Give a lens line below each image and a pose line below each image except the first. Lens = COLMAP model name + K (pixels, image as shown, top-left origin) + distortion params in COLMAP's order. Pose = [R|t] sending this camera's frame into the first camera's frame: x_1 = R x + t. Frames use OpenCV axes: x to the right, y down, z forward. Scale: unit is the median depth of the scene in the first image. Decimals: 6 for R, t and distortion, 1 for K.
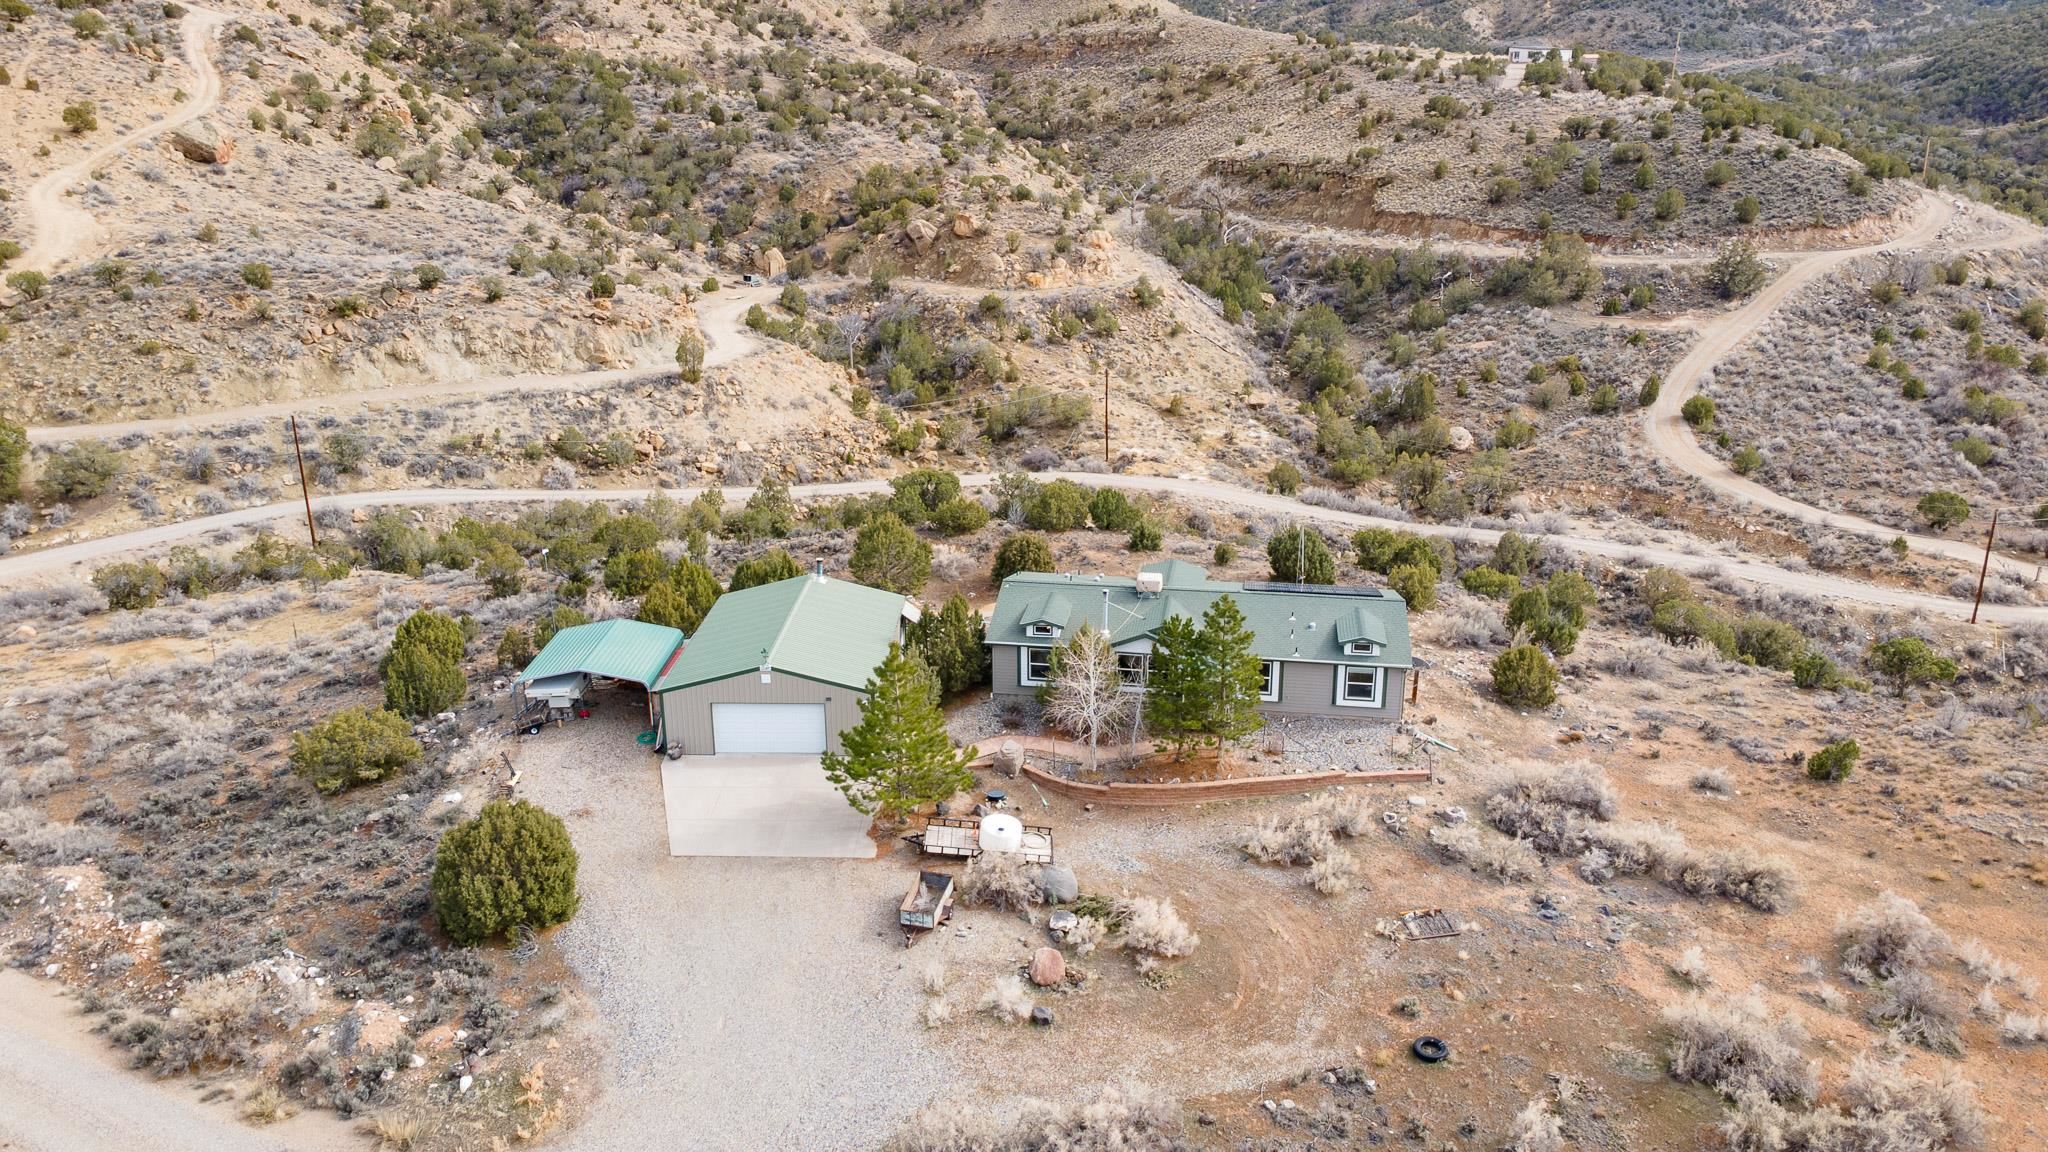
lens RADIAL K [[1502.1, 0, 1021.0], [0, 1502.1, 577.5], [0, 0, 1]] dist [0.020085, 0.039960]
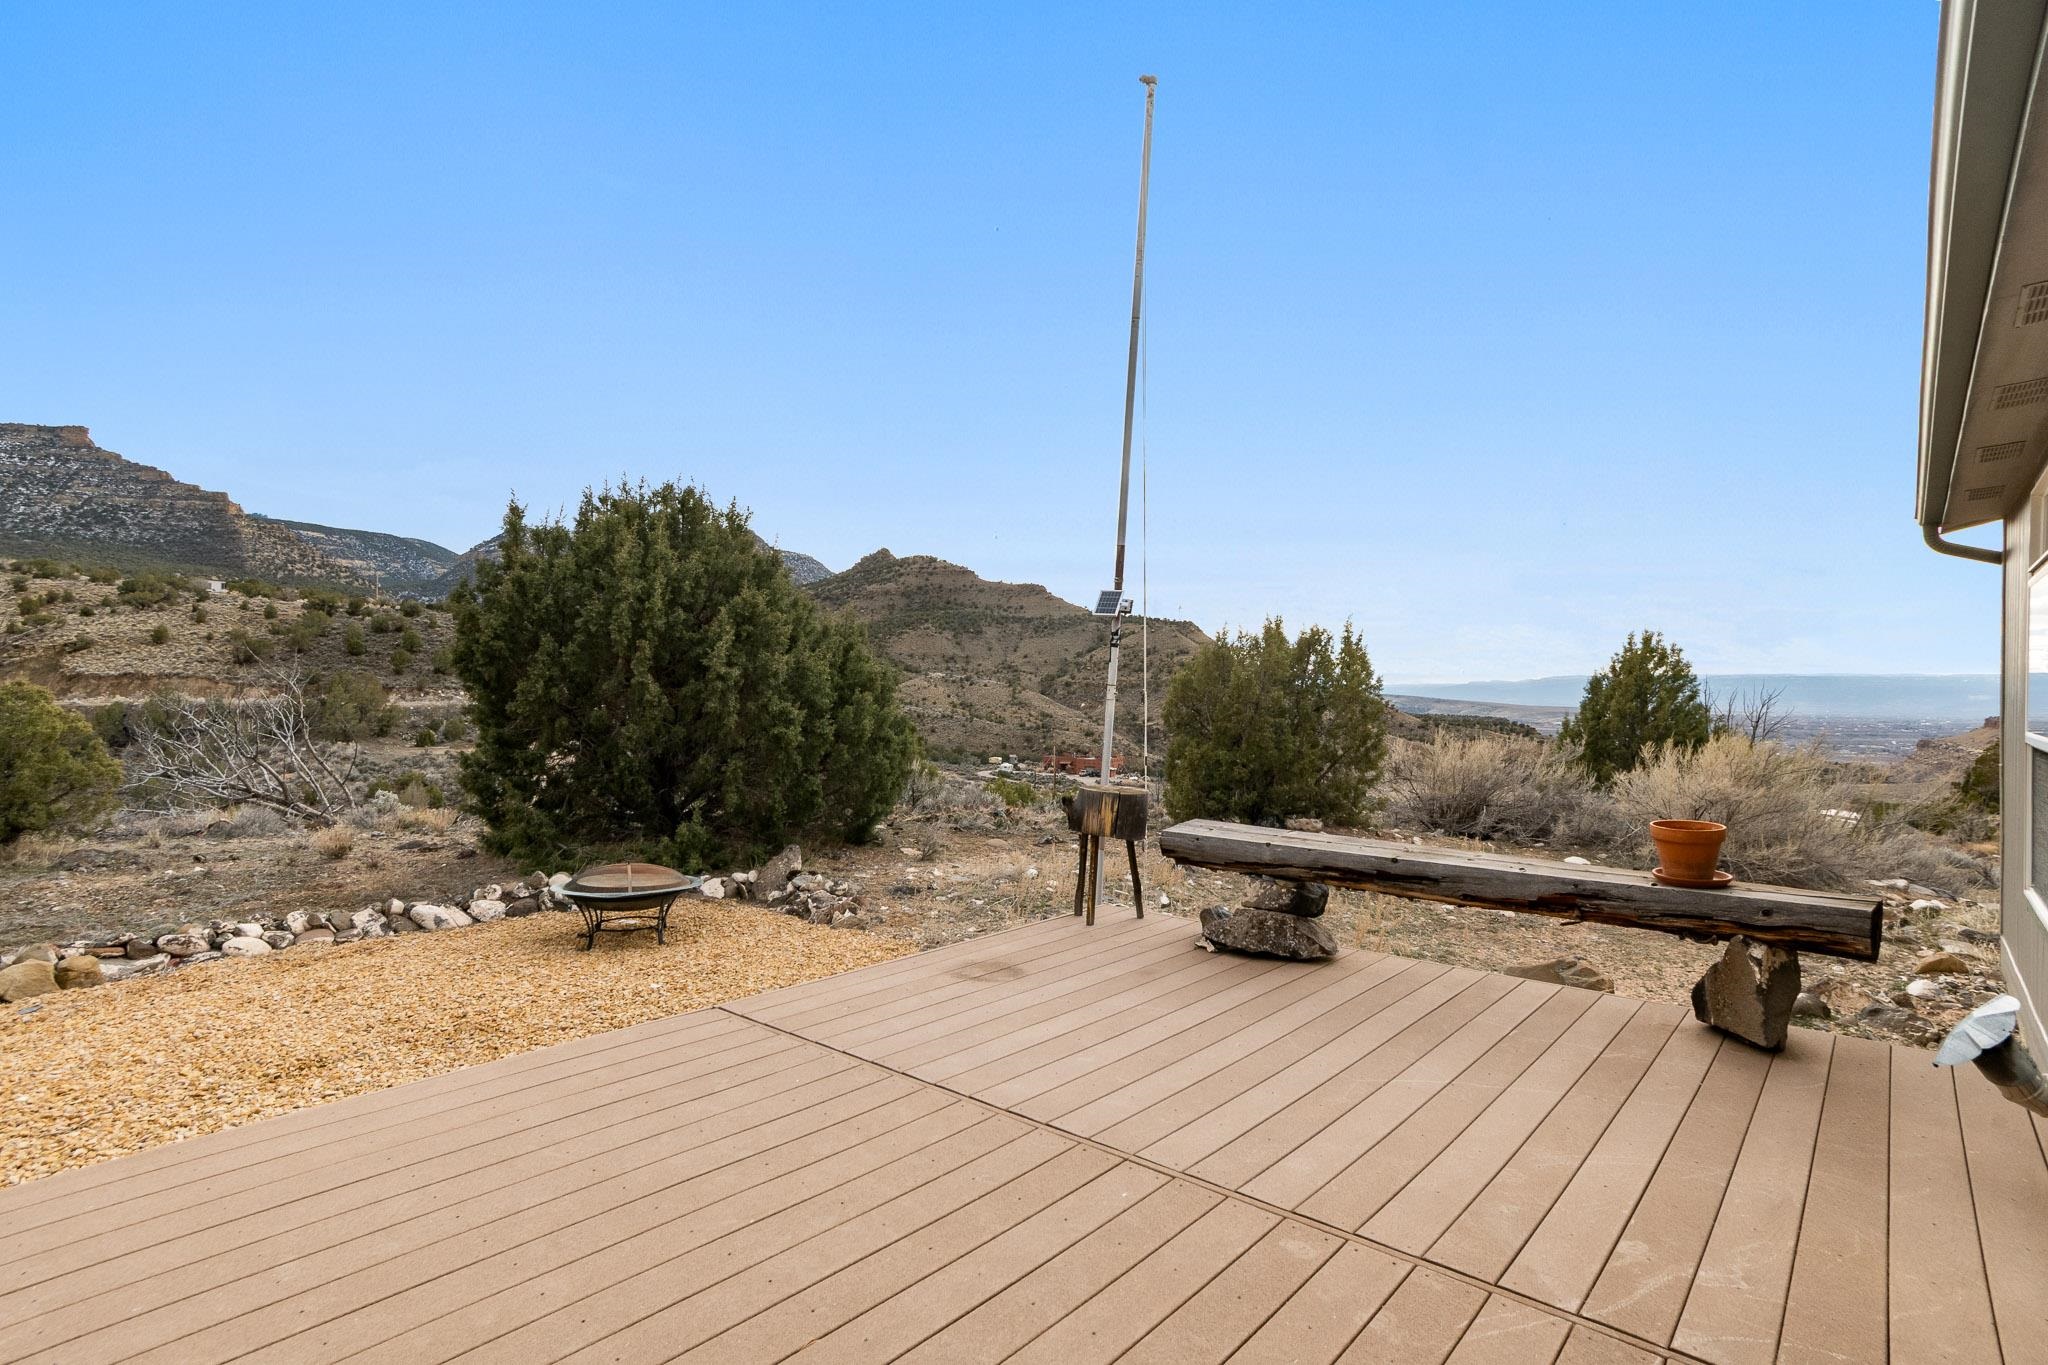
lens RADIAL K [[1021.9, 0, 1011.0], [0, 1021.9, 686.9], [0, 0, 1]] dist [0.003803, 0.016416]
pose [[0.541636, 0.012602, 0.840519, 0.046159], [0.262412, 0.947386, -0.183304, 0.007187], [-0.798605, 0.319846, 0.509832, 0.376008]]
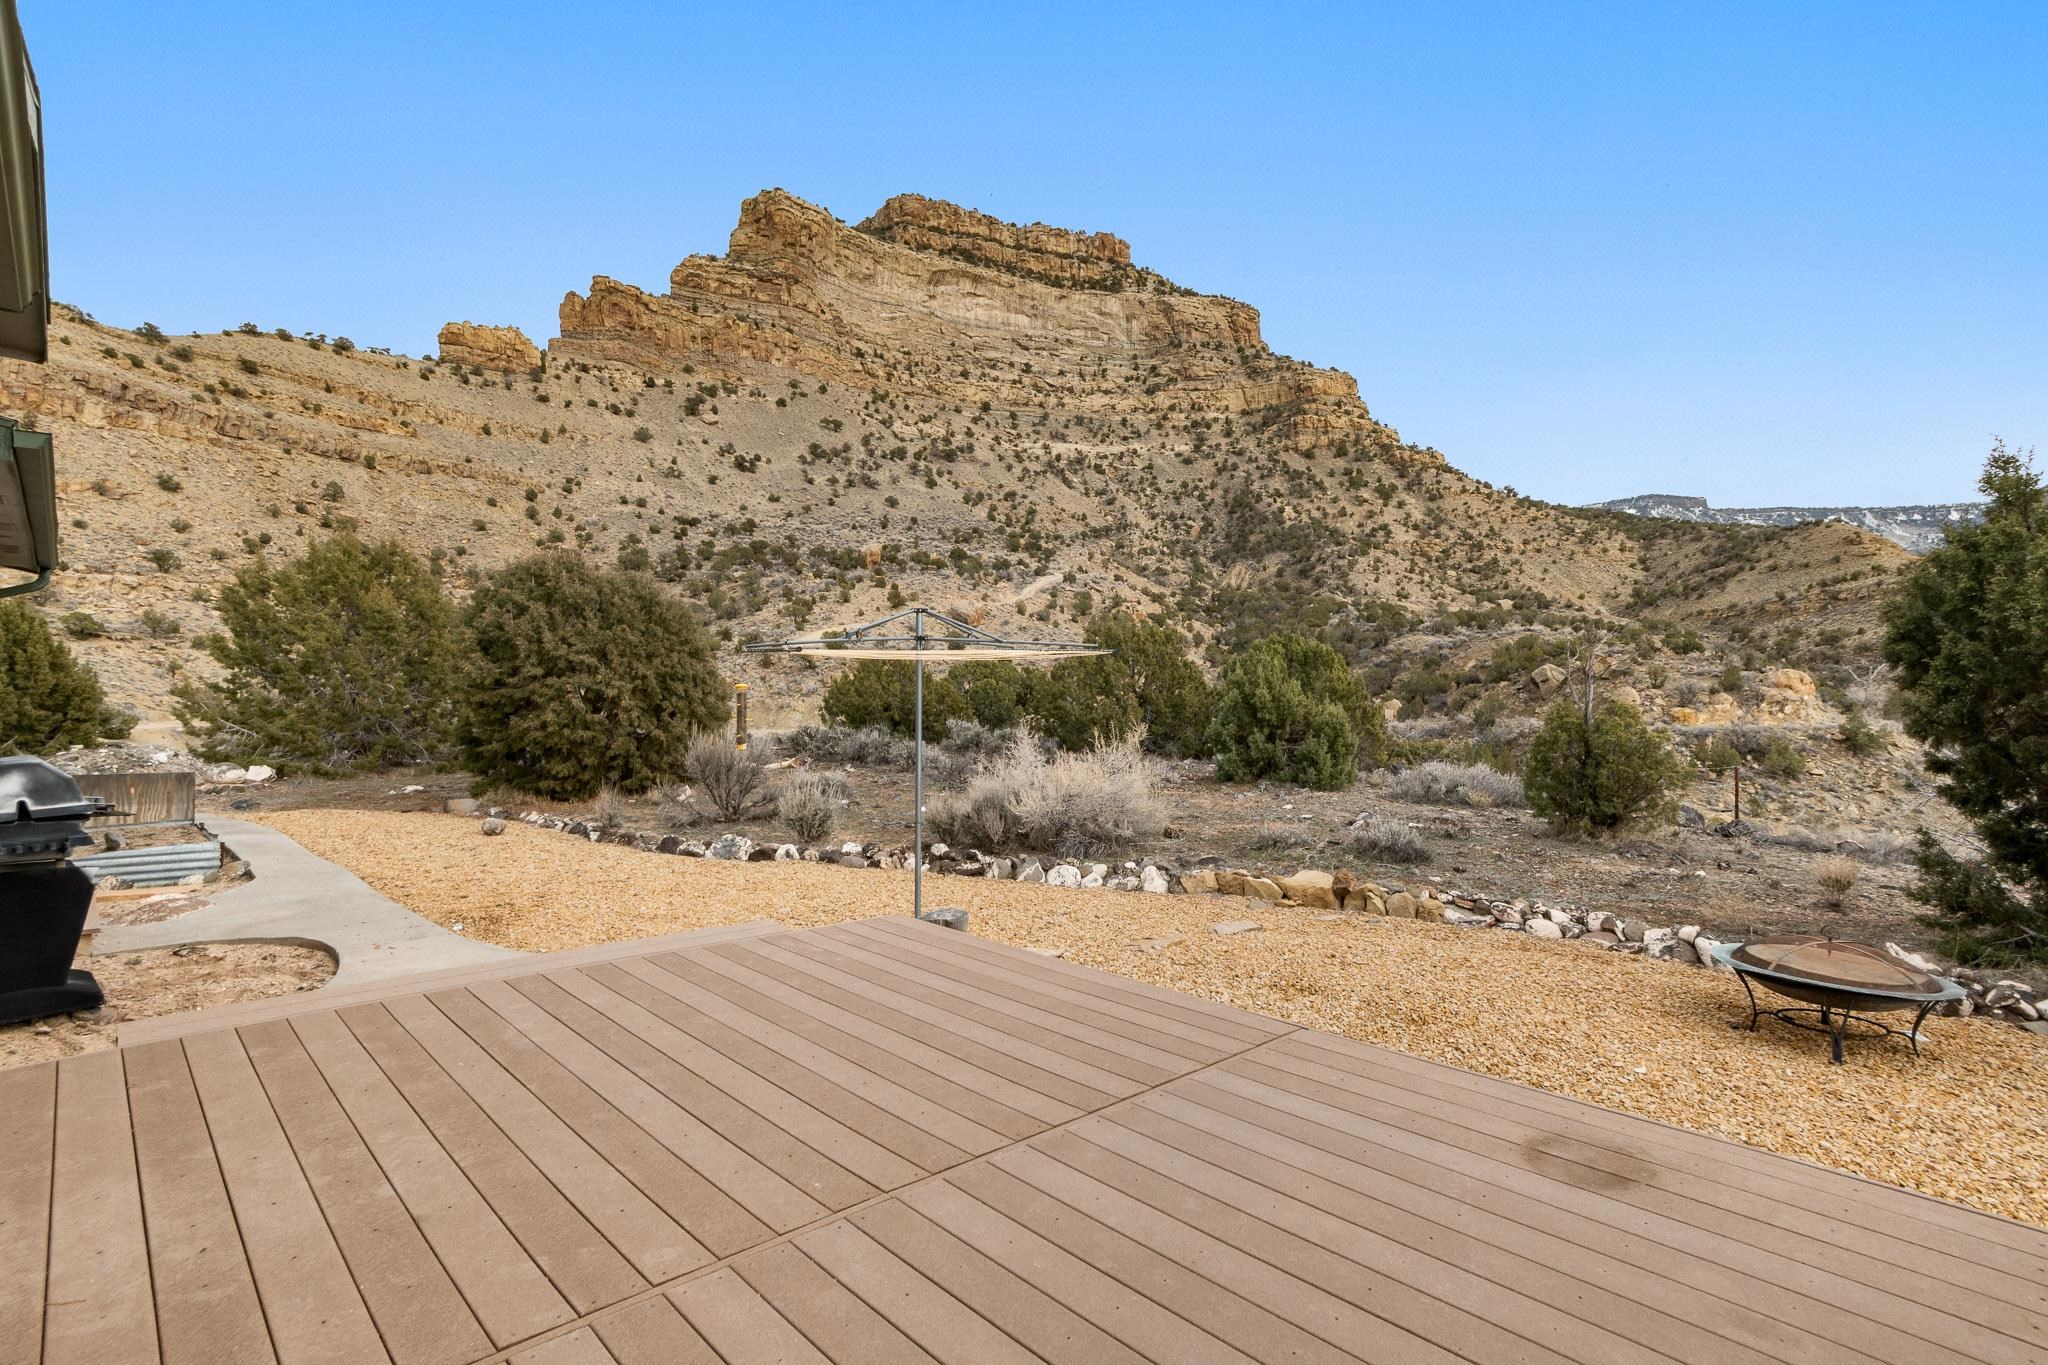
lens RADIAL K [[1021.9, 0, 1028.9], [0, 1021.9, 688.2], [0, 0, 1]] dist [0.003803, 0.016416]
pose [[0.794259, 0.000048, -0.607580, 0.066731], [-0.201843, 0.943227, -0.263785, 0.007986], [0.573073, 0.332150, 0.749176, 0.373050]]
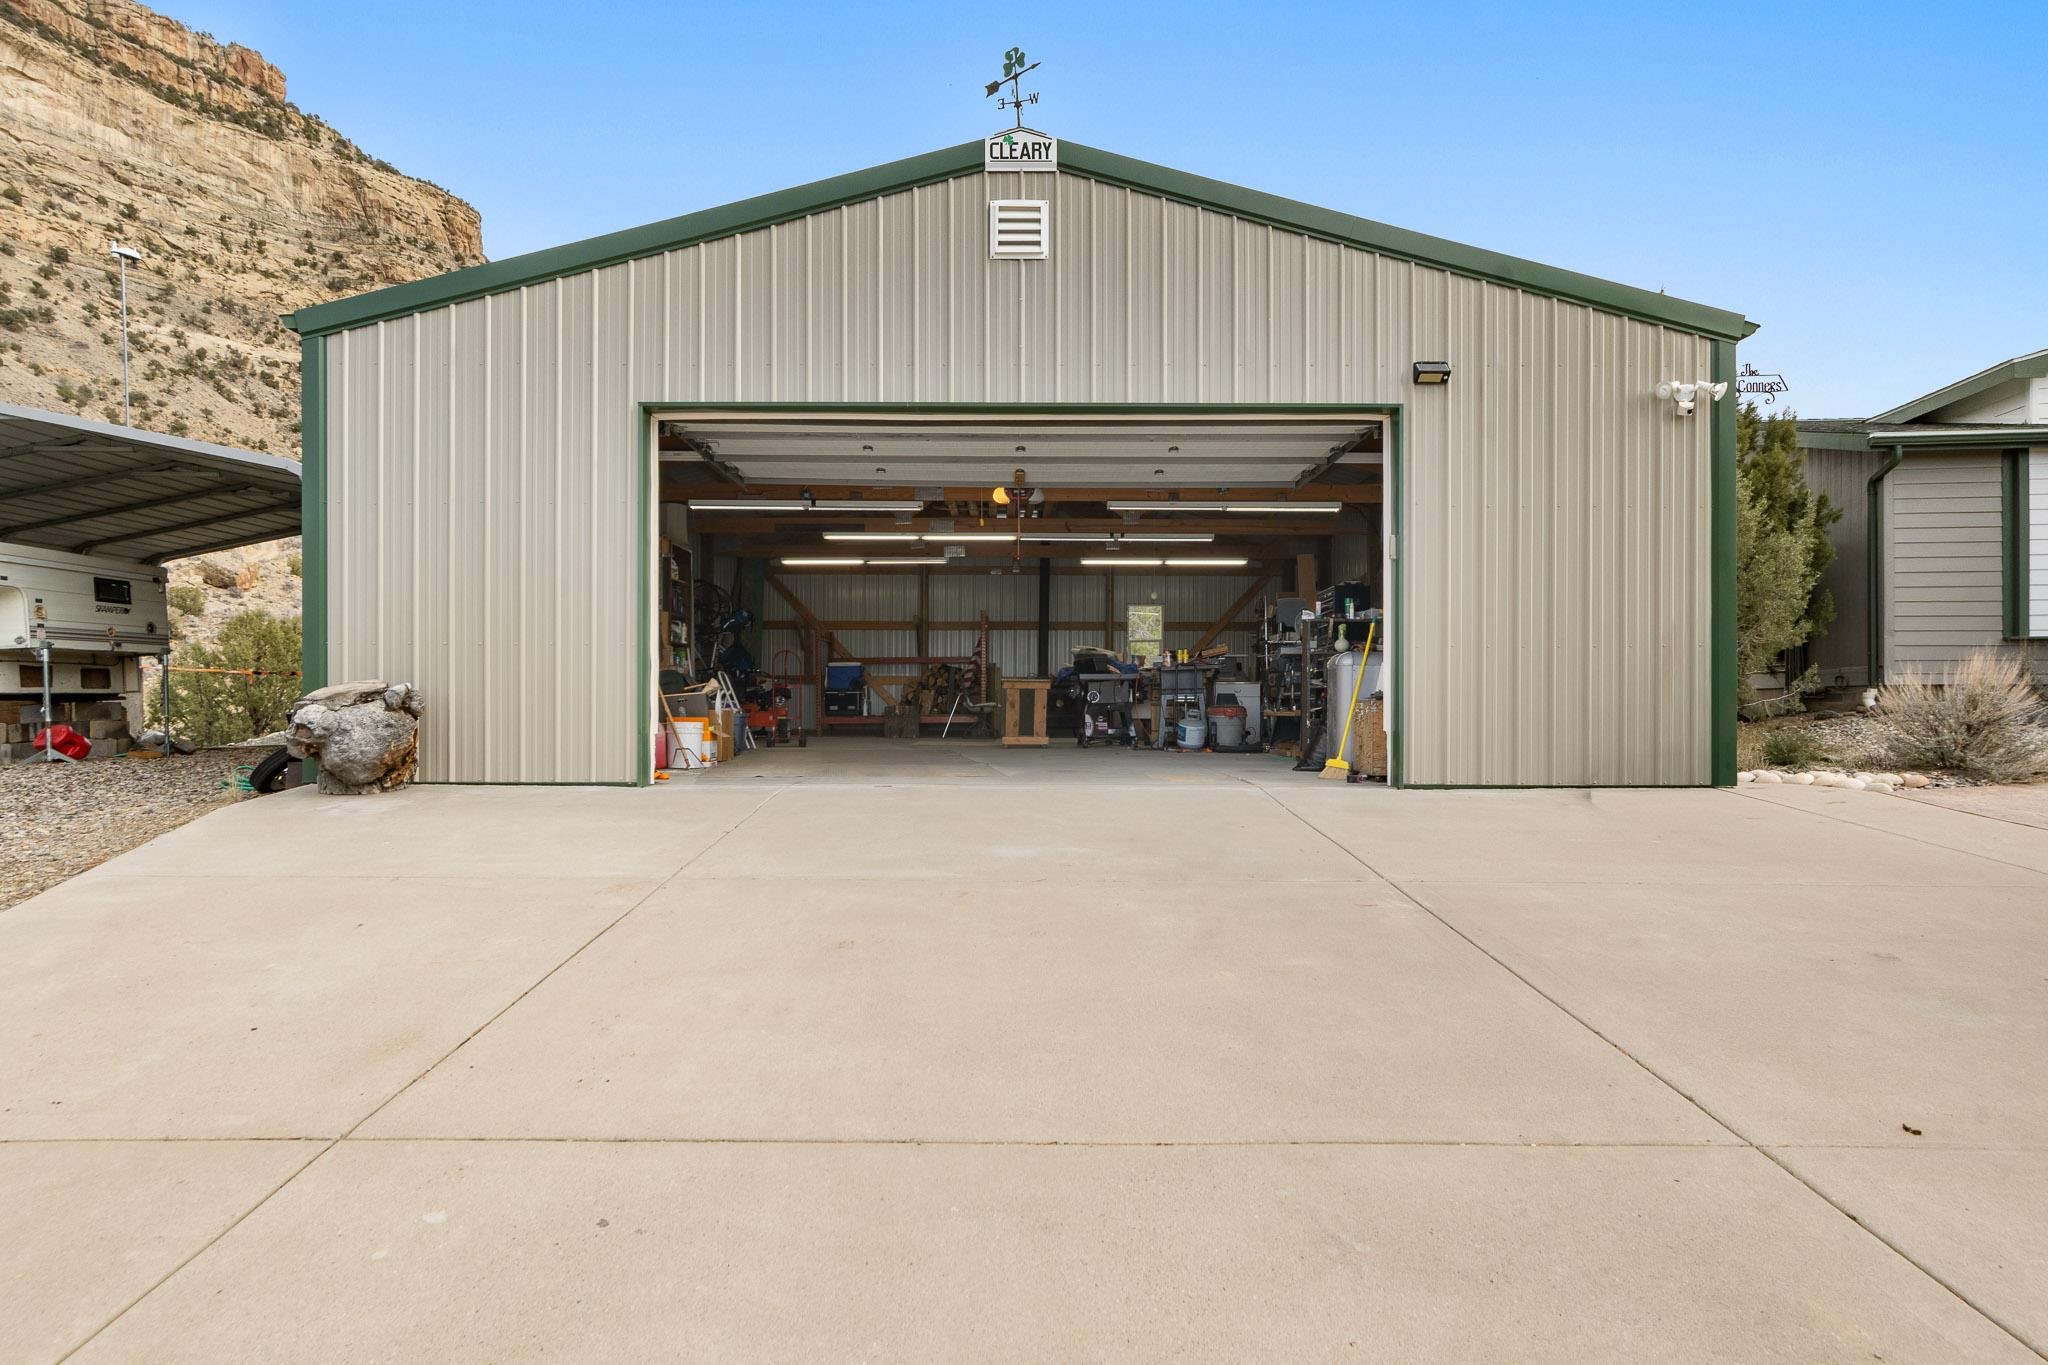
lens RADIAL K [[1192.9, 0, 1025.7], [0, 1192.9, 701.8], [0, 0, 1]] dist [-0.001017, 0.012263]
pose [[0.999202, 0.003348, 0.039803, -0.054907], [0.009616, 0.947007, -0.321069, 0.047249], [-0.038769, 0.321195, 0.946219, 0.282880]]
